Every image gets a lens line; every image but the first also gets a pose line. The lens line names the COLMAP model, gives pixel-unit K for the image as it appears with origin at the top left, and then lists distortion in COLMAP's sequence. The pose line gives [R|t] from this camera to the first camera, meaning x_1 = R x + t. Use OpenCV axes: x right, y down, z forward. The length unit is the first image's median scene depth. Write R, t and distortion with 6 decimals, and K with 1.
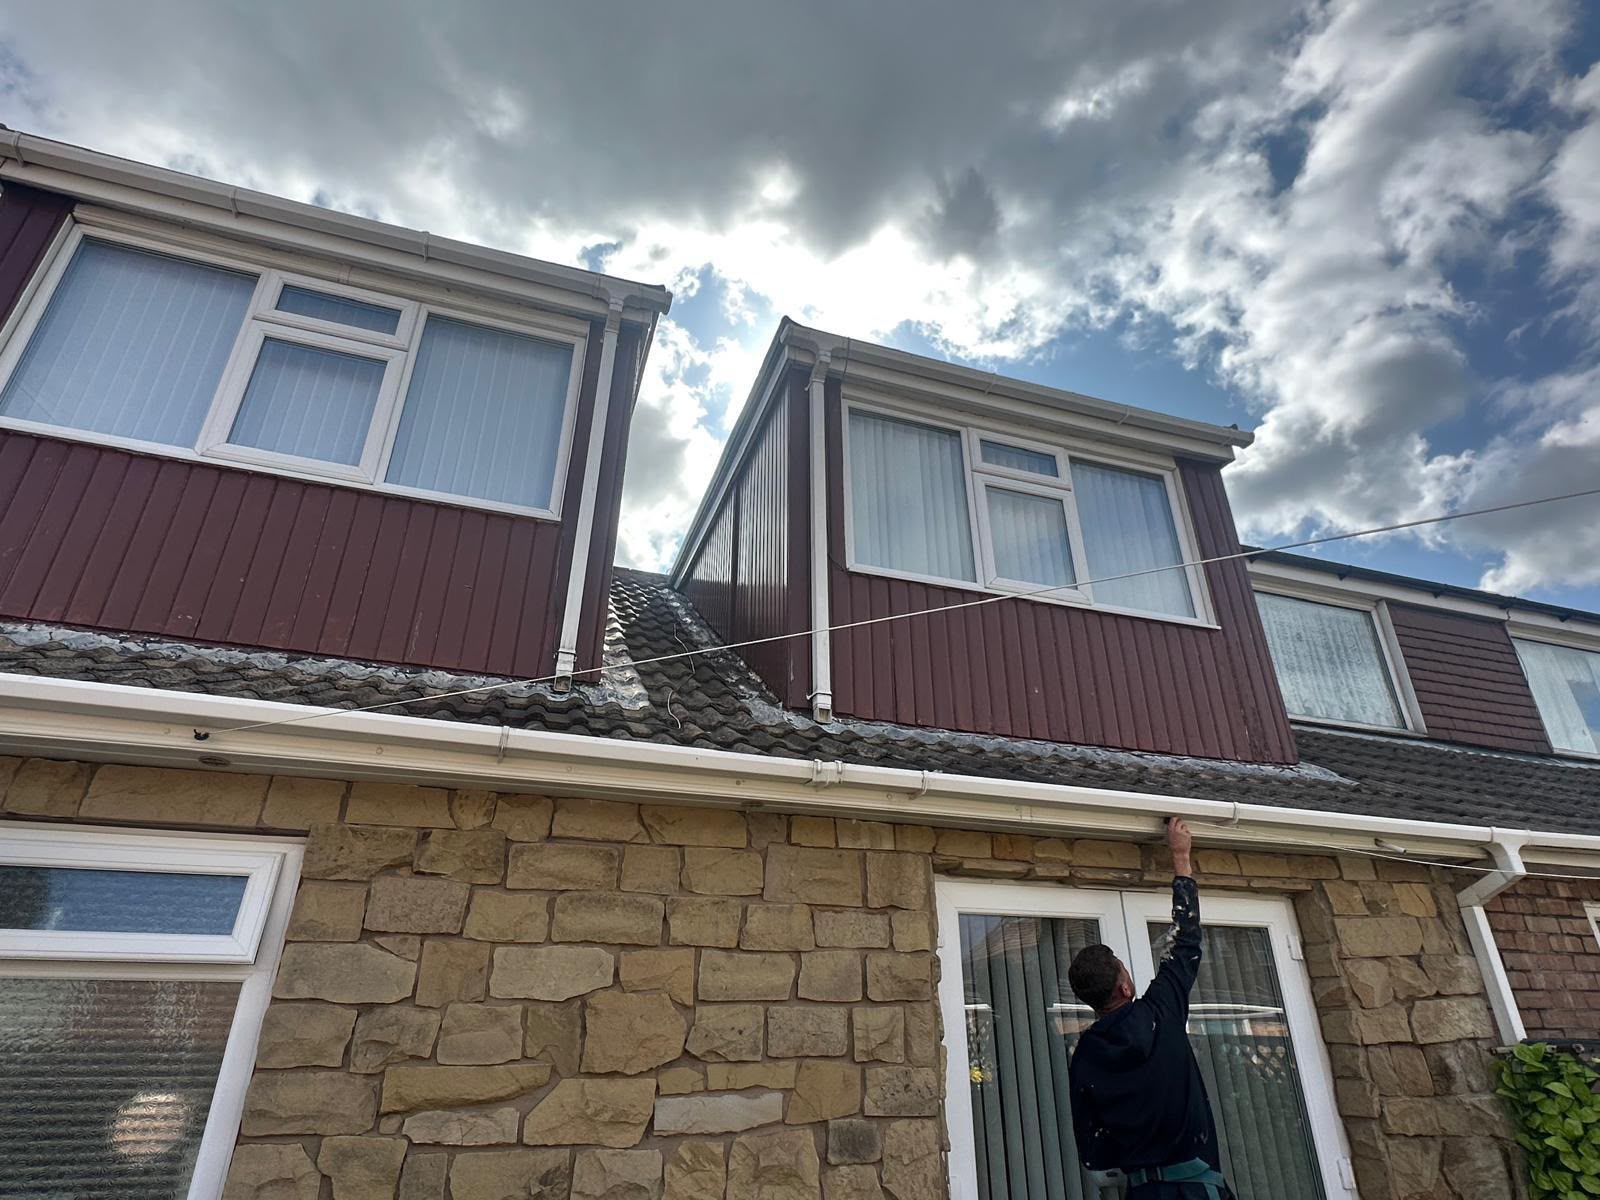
lens RADIAL K [[912.0, 0, 800.8], [0, 912.0, 596.0], [0, 0, 1]] dist [-0.004852, 0.000801]
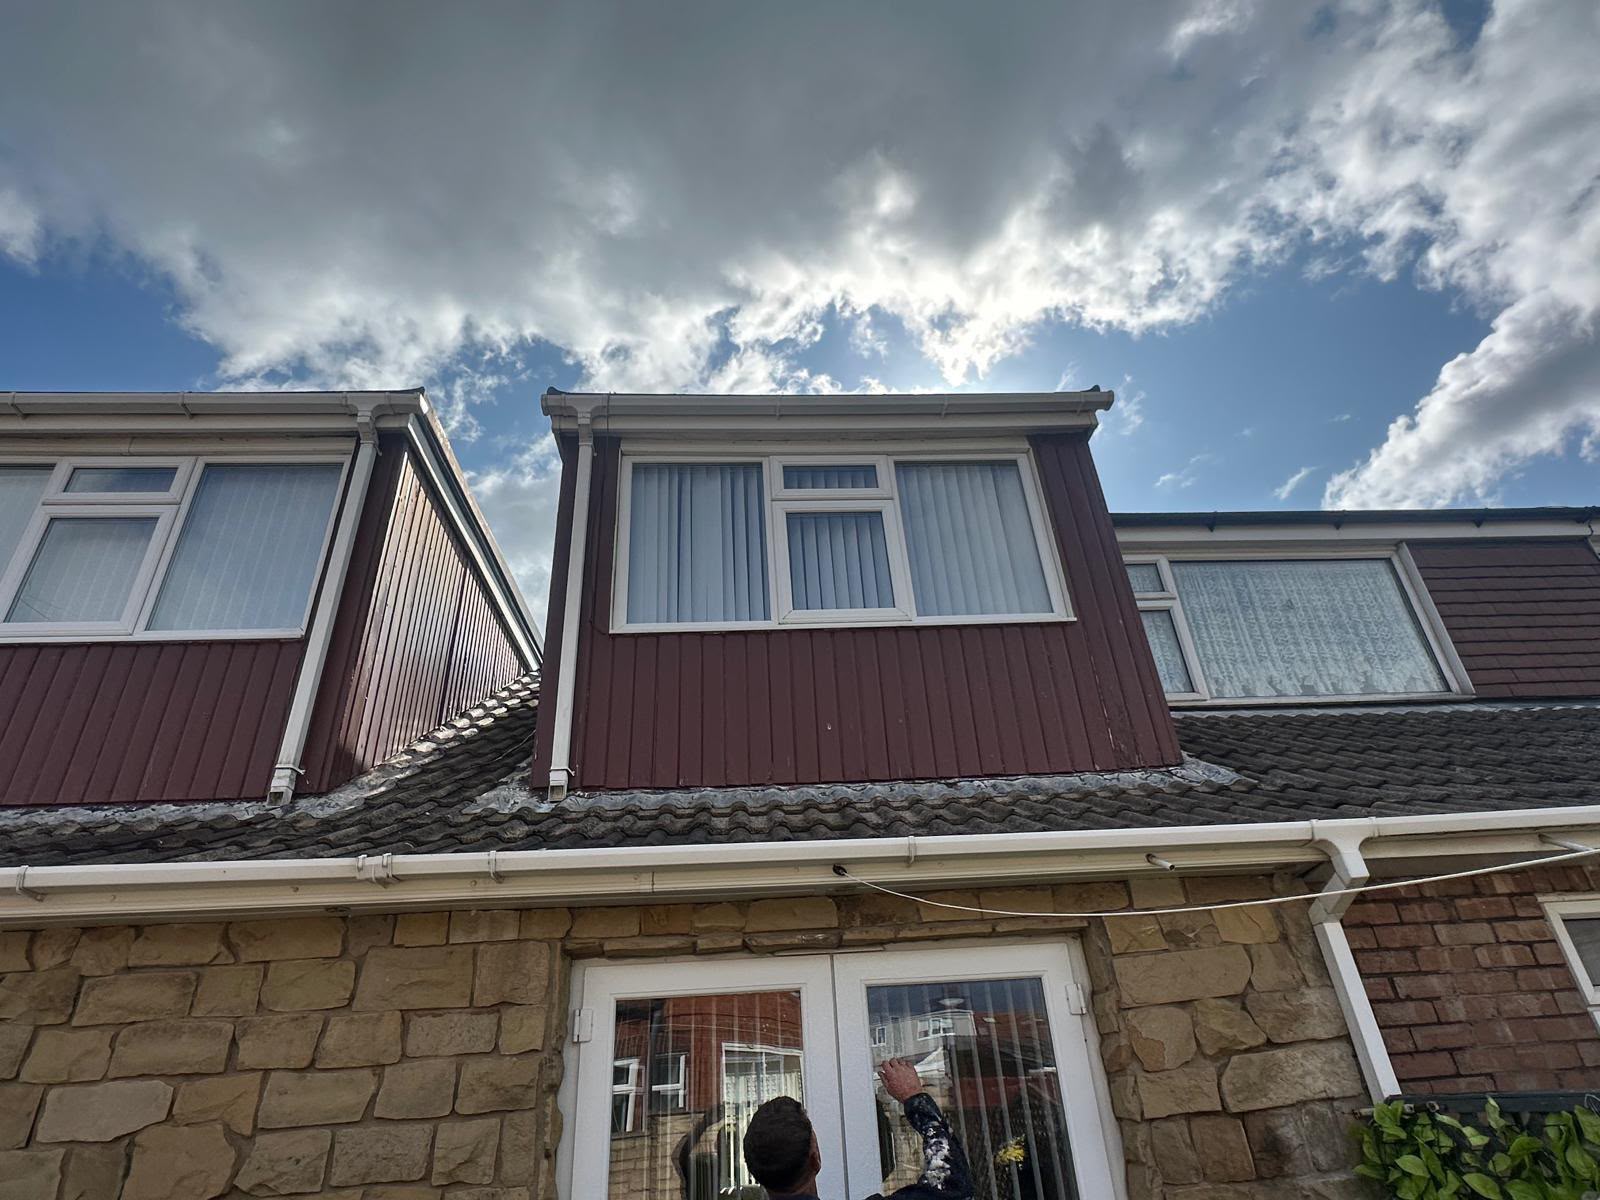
lens RADIAL K [[912.0, 0, 799.1], [0, 912.0, 601.5], [0, 0, 1]] dist [-0.004852, 0.000801]
pose [[0.962348, -0.180528, -0.203216, 0.534487], [0.168856, 0.982894, -0.073529, 0.052146], [0.213014, 0.036447, 0.976369, 0.132763]]
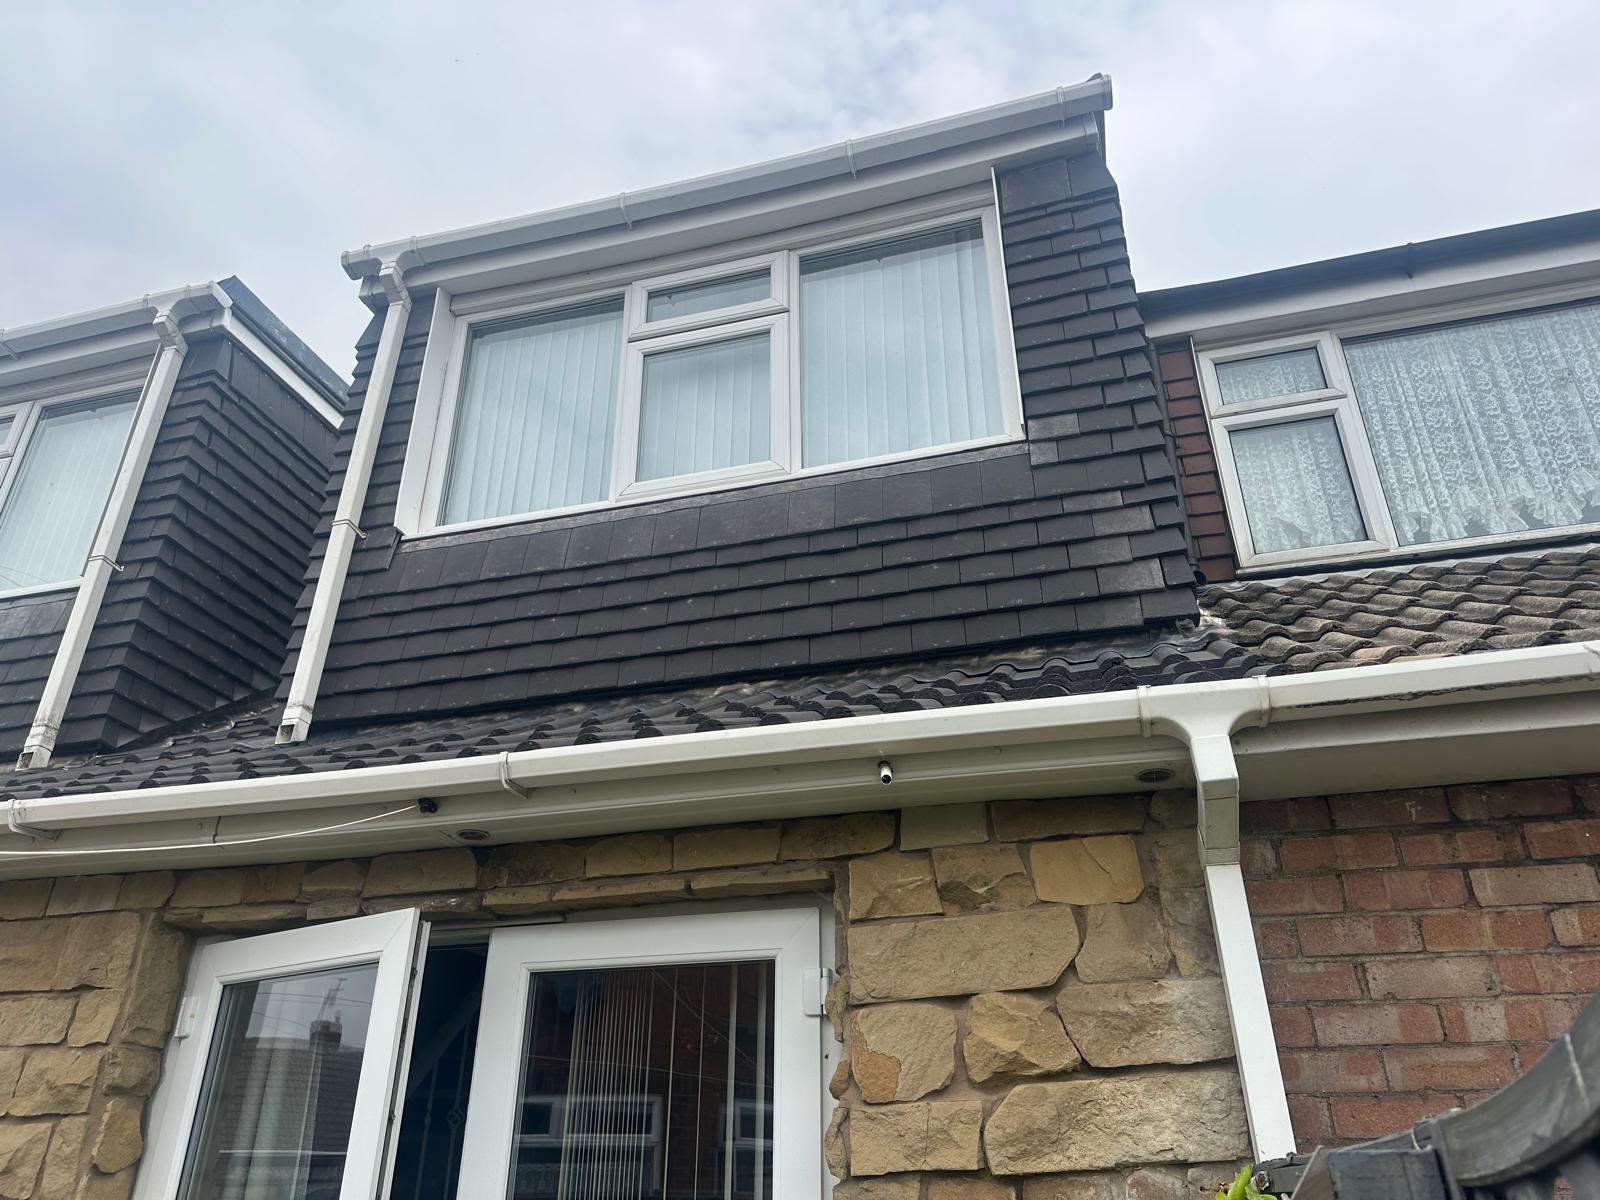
lens RADIAL K [[1140.8, 0, 775.7], [0, 1140.8, 599.7], [0, 0, 1]] dist [0.052412, -0.066801]
pose [[0.819586, -0.262451, -0.509311, 0.925795], [0.249511, 0.963693, -0.095082, 0.222866], [0.515774, -0.049151, 0.855314, 0.424813]]
